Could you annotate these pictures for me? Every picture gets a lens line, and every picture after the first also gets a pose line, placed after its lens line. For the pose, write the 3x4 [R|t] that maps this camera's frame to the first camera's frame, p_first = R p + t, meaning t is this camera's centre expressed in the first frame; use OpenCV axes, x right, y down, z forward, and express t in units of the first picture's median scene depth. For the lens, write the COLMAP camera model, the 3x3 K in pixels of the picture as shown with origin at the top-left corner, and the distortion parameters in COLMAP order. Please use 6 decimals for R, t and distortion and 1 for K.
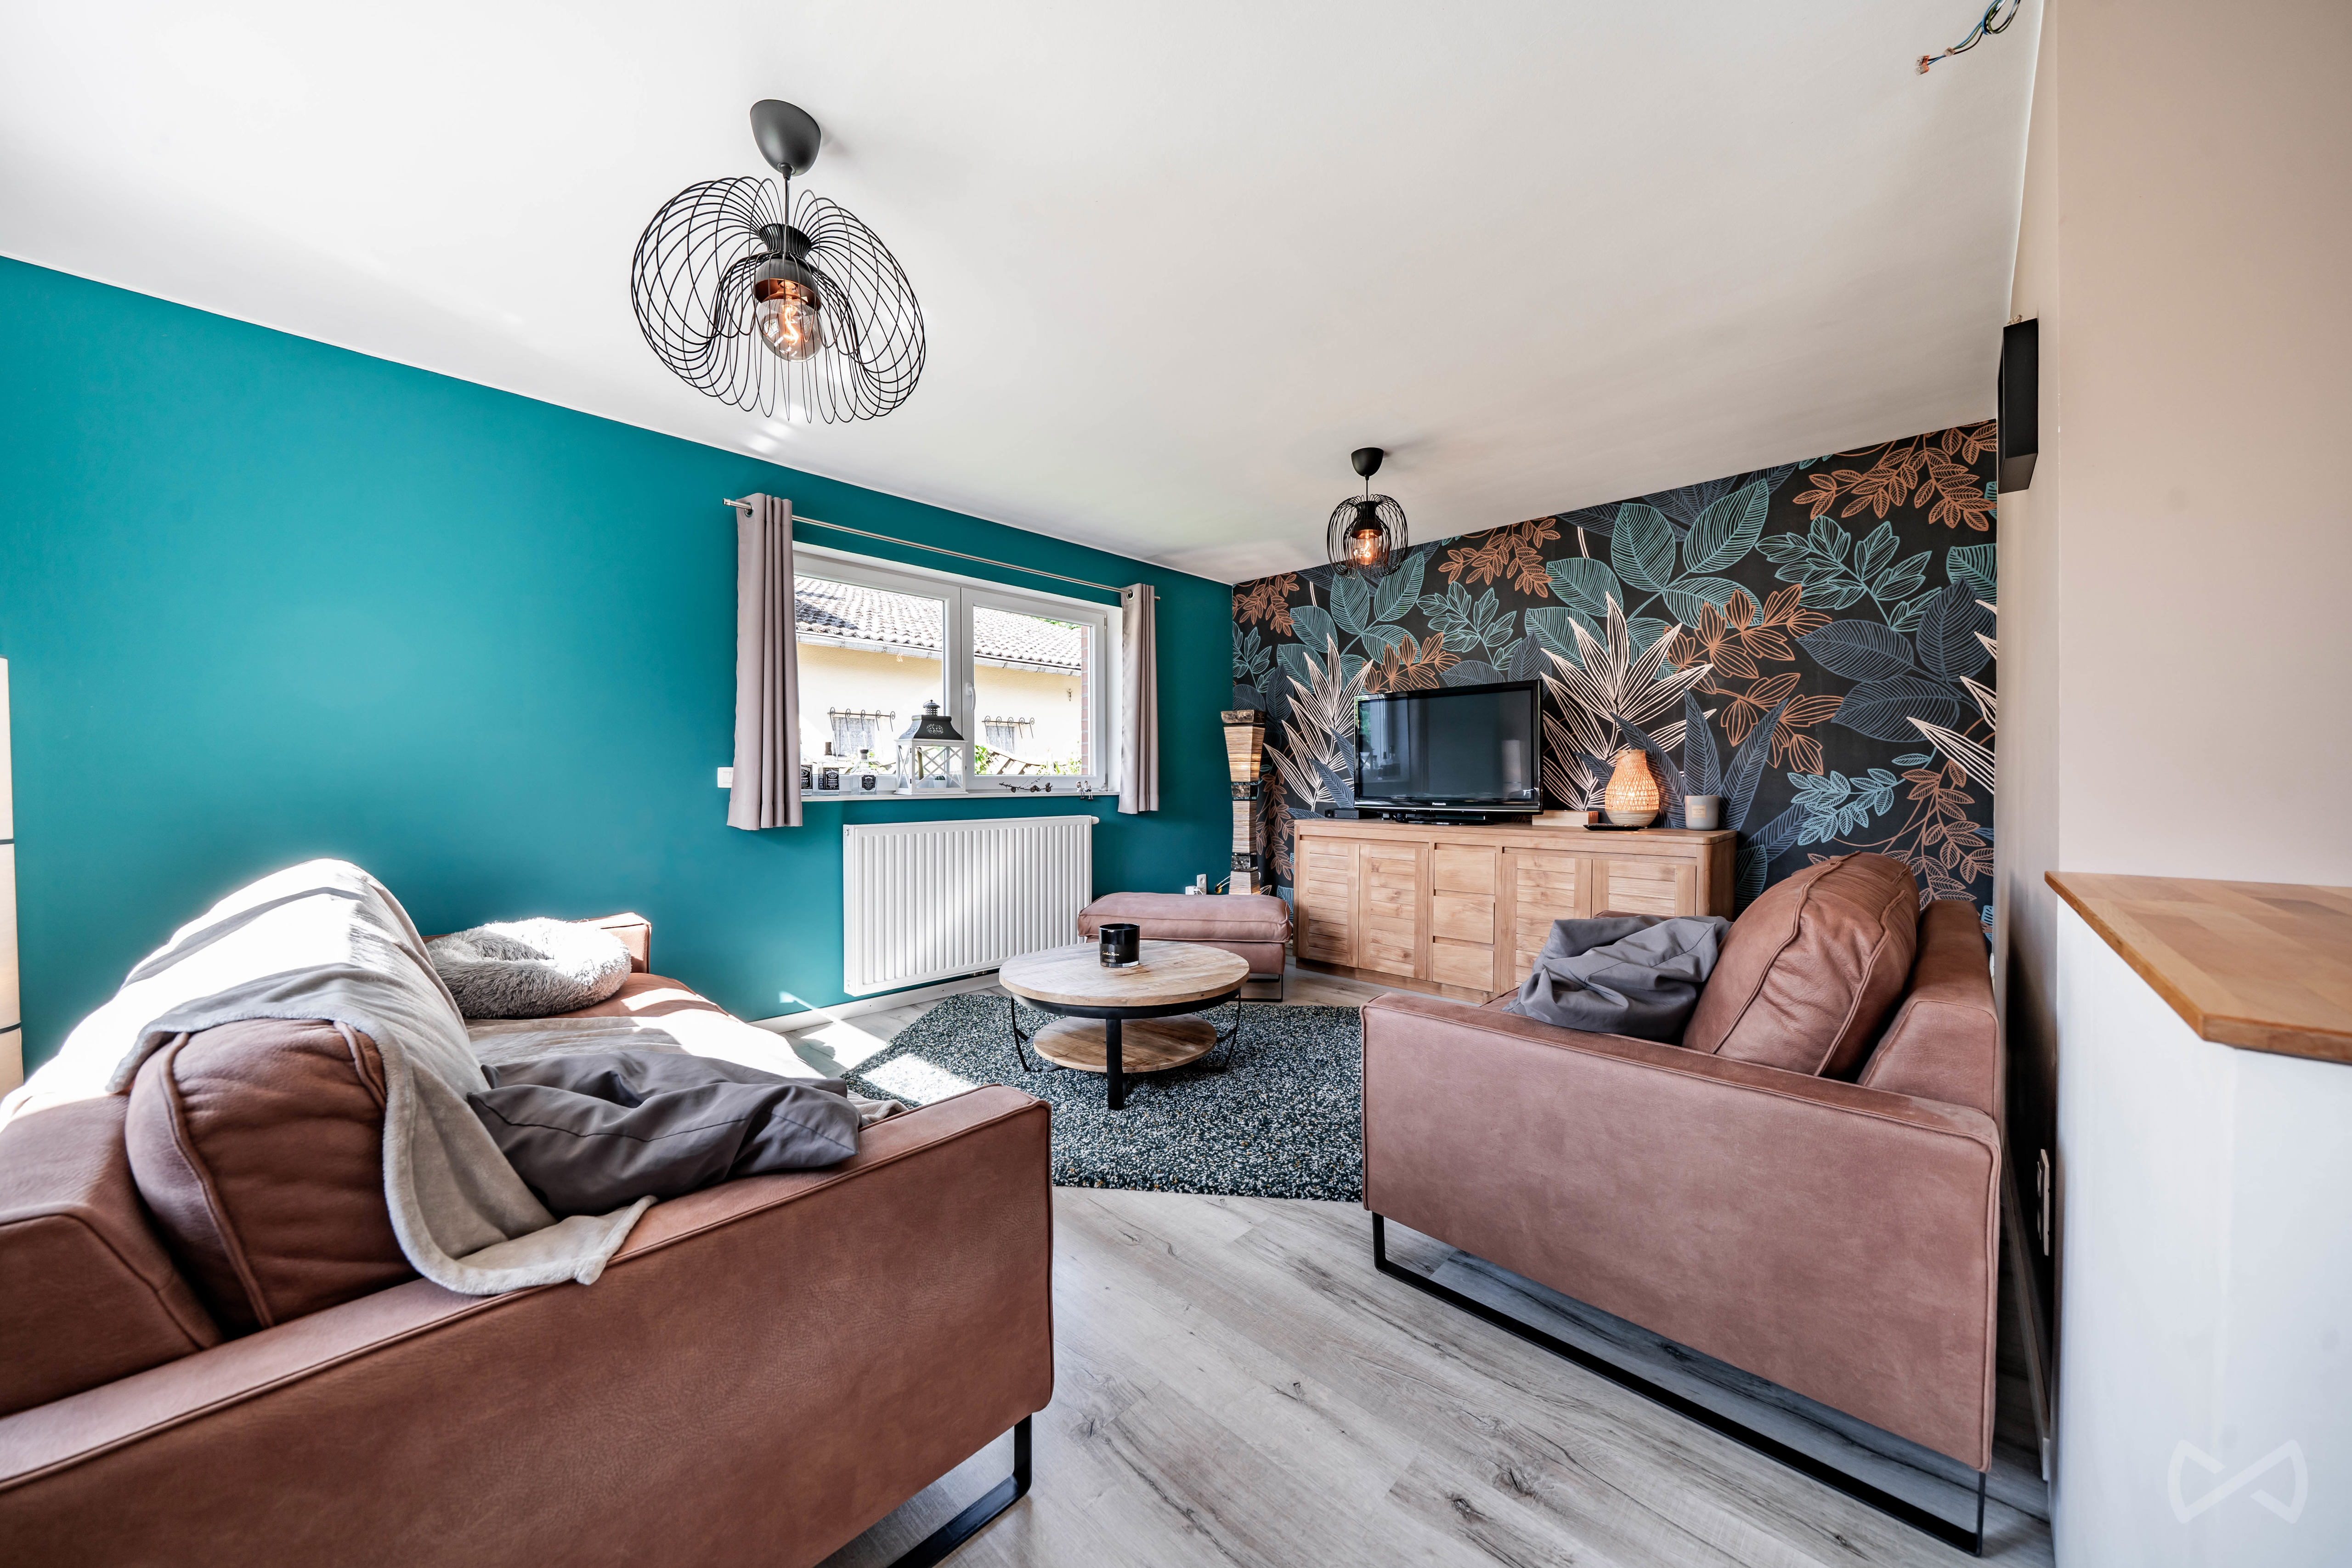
lens RADIAL K [[807.5, 0, 1176.0], [0, 807.5, 784.0], [0, 0, 1]] dist [-0.001235, -0.000116]
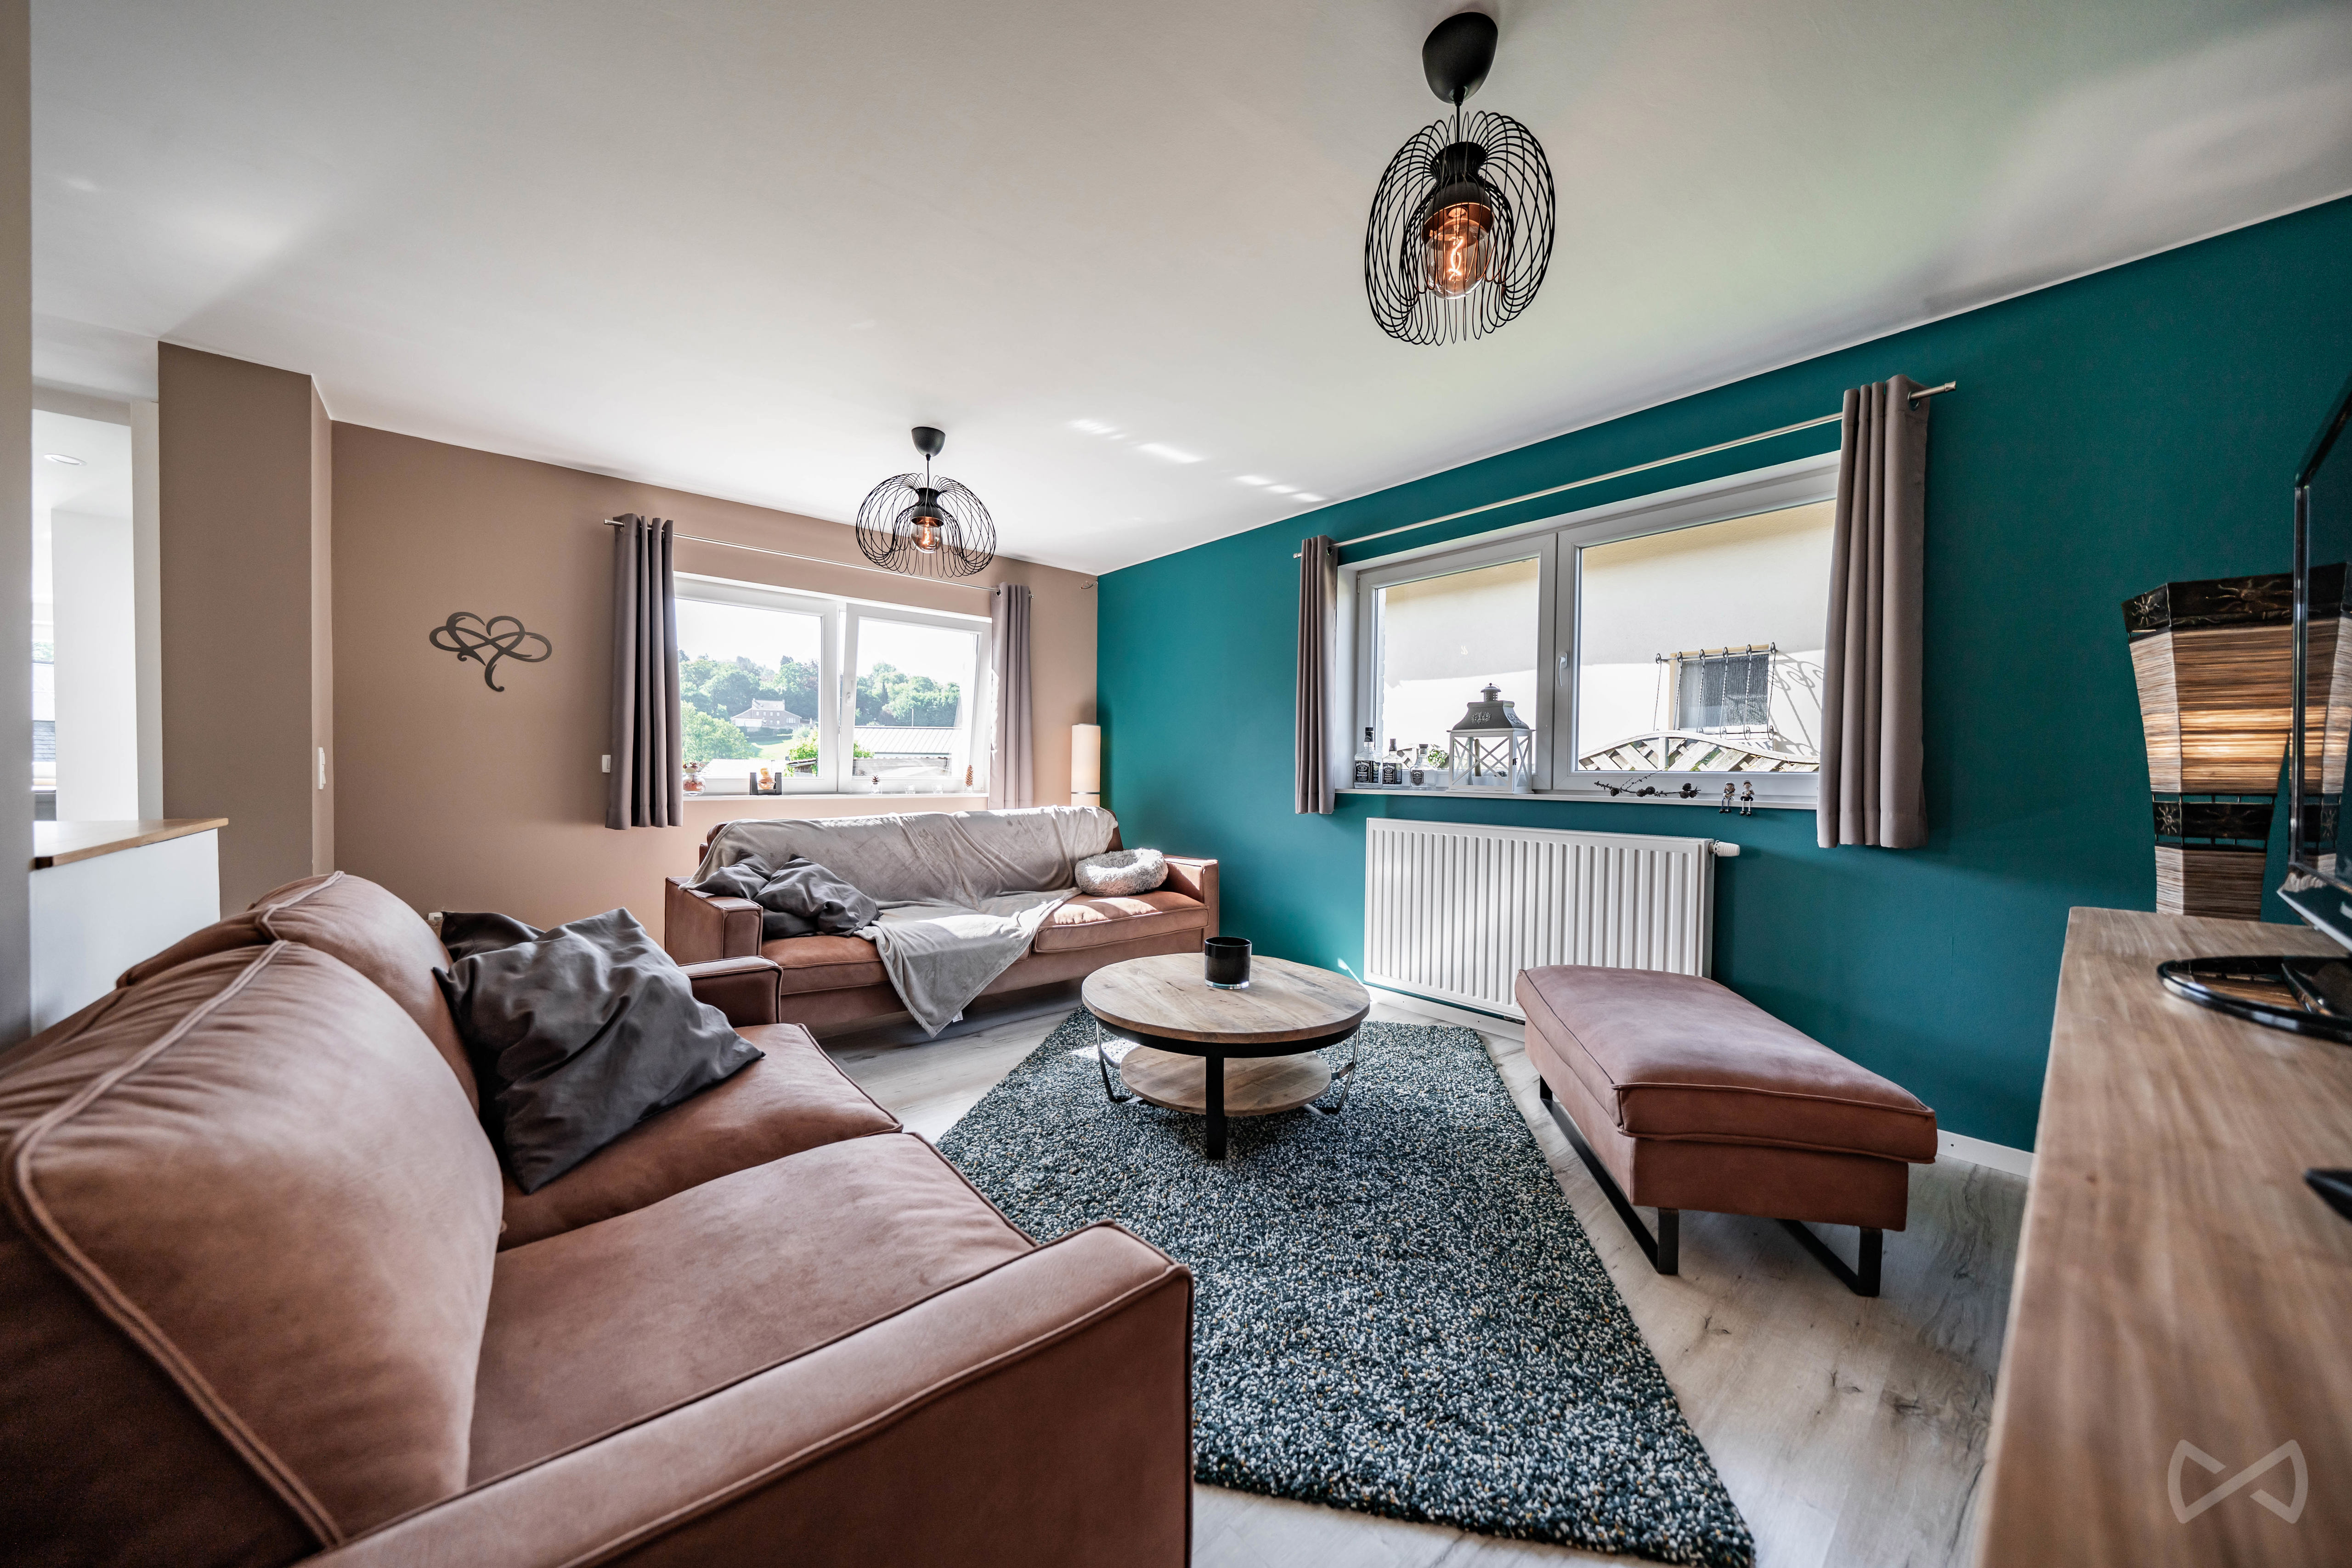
lens RADIAL K [[809.3, 0, 1176.0], [0, 809.3, 784.0], [0, 0, 1]] dist [-0.000631, -0.000033]
pose [[-0.098466, 0.014910, -0.995029, 0.611708], [-0.019210, 0.999673, 0.016880, -0.005214], [0.994955, 0.020777, -0.098147, 0.782785]]
